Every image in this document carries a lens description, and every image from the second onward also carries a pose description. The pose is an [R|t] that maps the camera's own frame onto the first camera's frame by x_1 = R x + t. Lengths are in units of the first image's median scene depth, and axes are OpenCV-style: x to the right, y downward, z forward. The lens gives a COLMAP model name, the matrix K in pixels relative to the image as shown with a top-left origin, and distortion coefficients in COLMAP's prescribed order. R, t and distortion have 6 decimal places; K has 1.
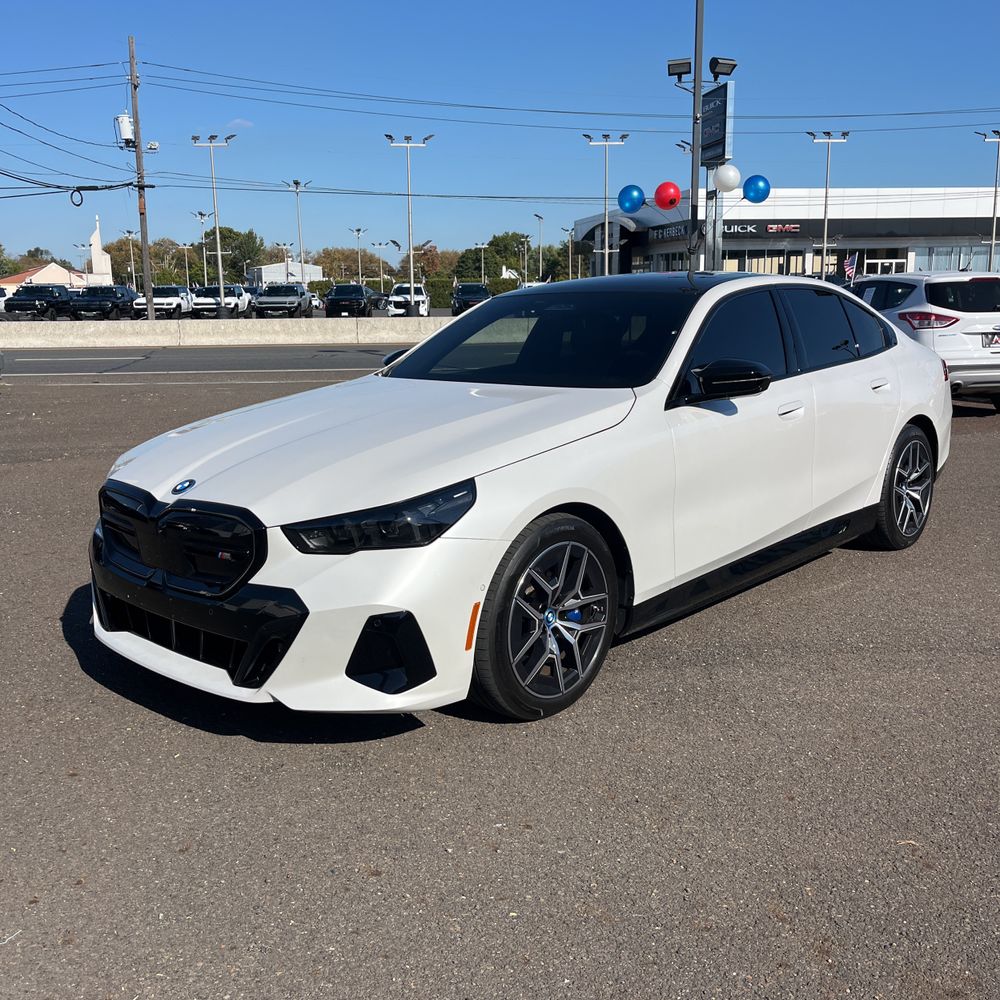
lens RADIAL K [[1022.0, 0, 500.9], [0, 1022.0, 503.4], [0, 0, 1]] dist [0.018893, 0.000000]
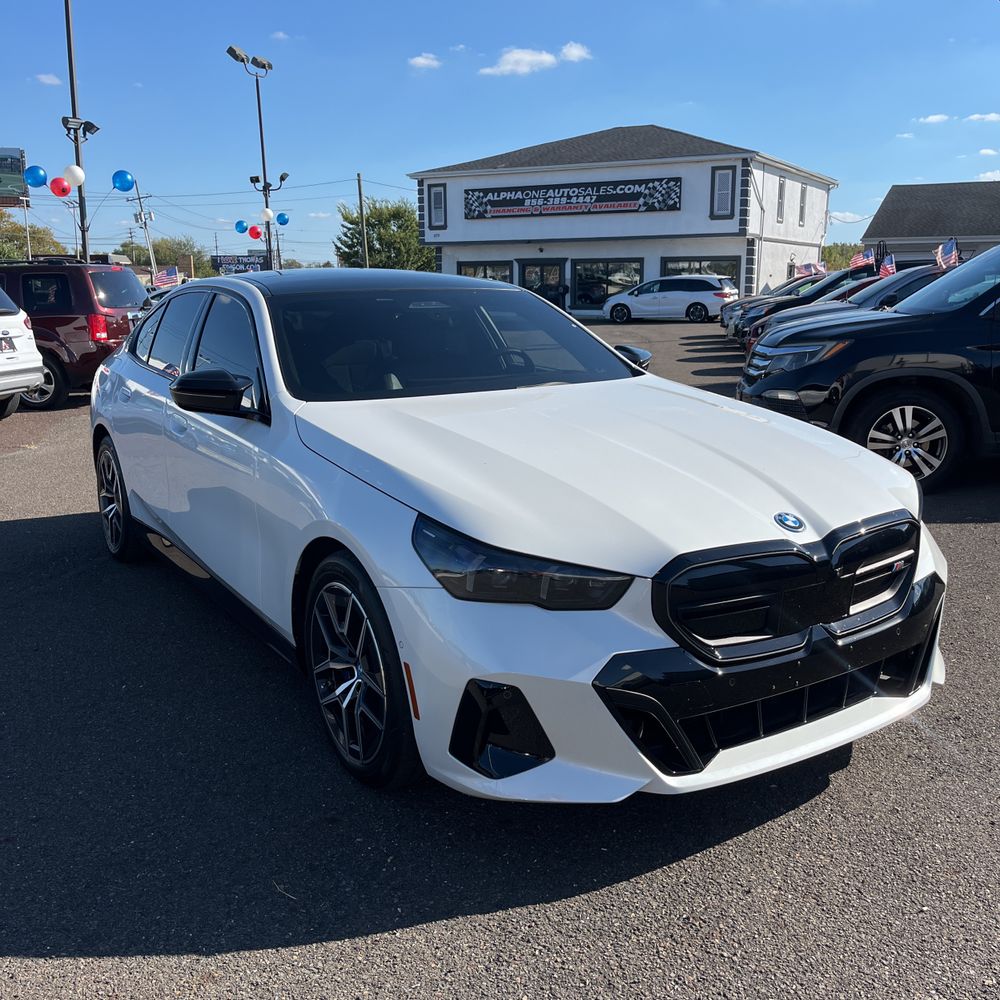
lens RADIAL K [[1022.0, 0, 511.6], [0, 1022.0, 503.7], [0, 0, 1]] dist [0.018893, 0.000000]
pose [[0.241548, -0.191881, 0.951229, -0.244435], [0.199255, 0.969175, 0.144904, -0.041410], [-0.949712, 0.154536, 0.272336, 0.213351]]
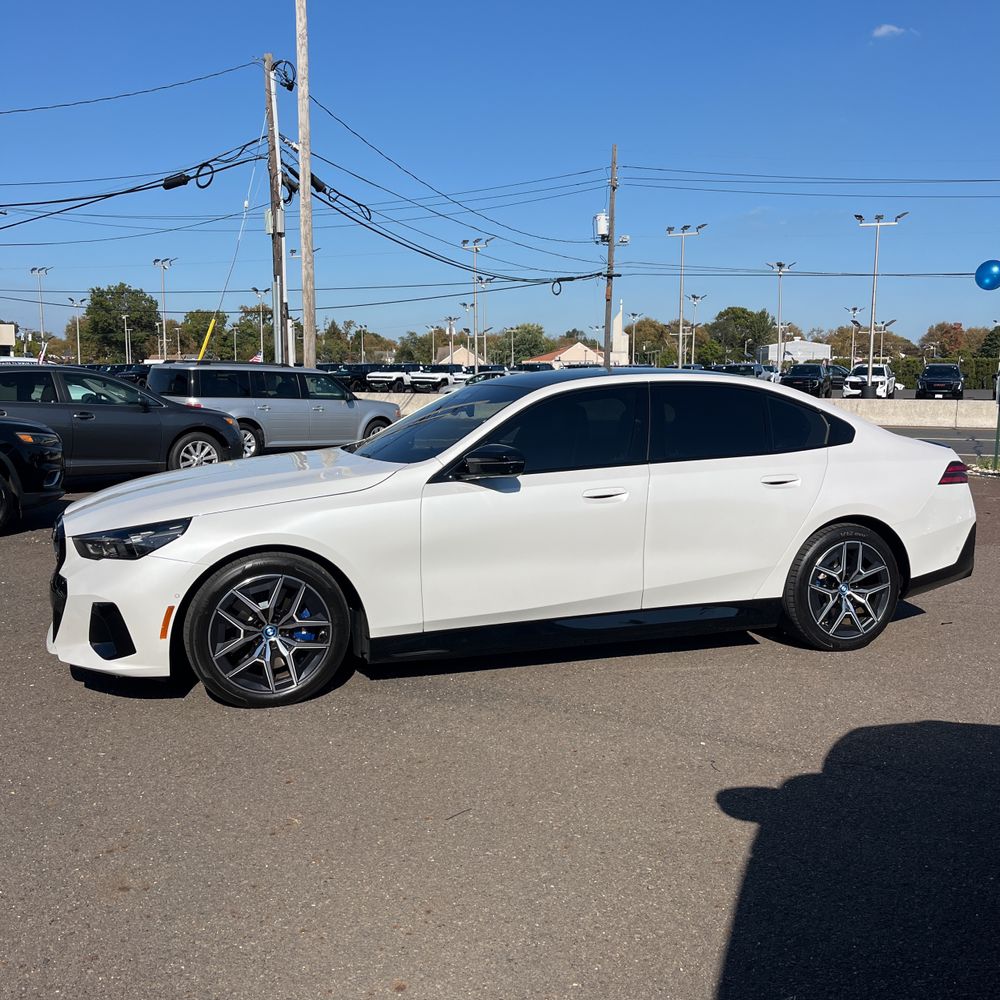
lens RADIAL K [[1022.0, 0, 495.1], [0, 1022.0, 499.7], [0, 0, 1]] dist [0.018893, 0.000000]
pose [[0.877039, 0.073574, -0.474752, 0.206414], [-0.109794, 0.992747, -0.048981, -0.005396], [0.467705, 0.095083, 0.878755, -0.007210]]
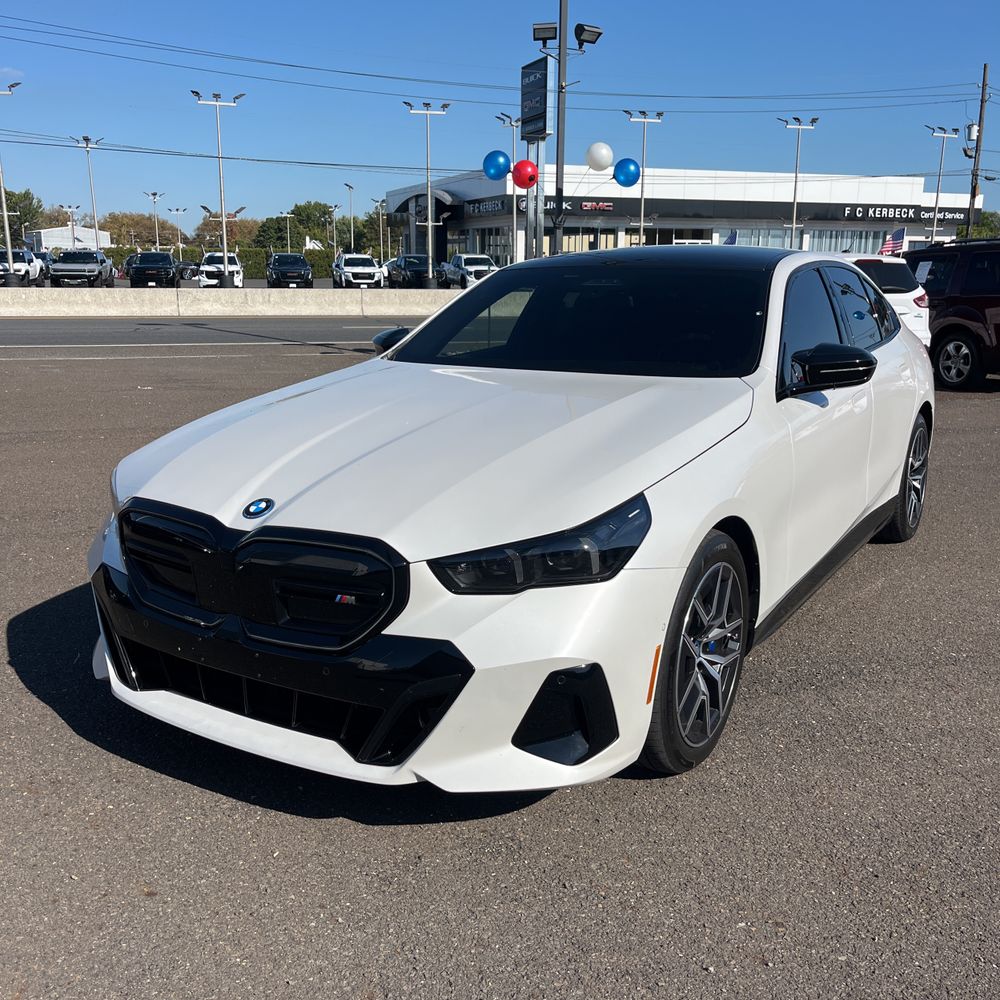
lens RADIAL K [[1022.0, 0, 490.2], [0, 1022.0, 519.0], [0, 0, 1]] dist [0.018893, 0.000000]
pose [[0.983736, -0.024602, 0.177927, -0.059534], [0.017663, 0.999024, 0.040481, -0.007891], [-0.178749, -0.036680, 0.983211, 0.043552]]
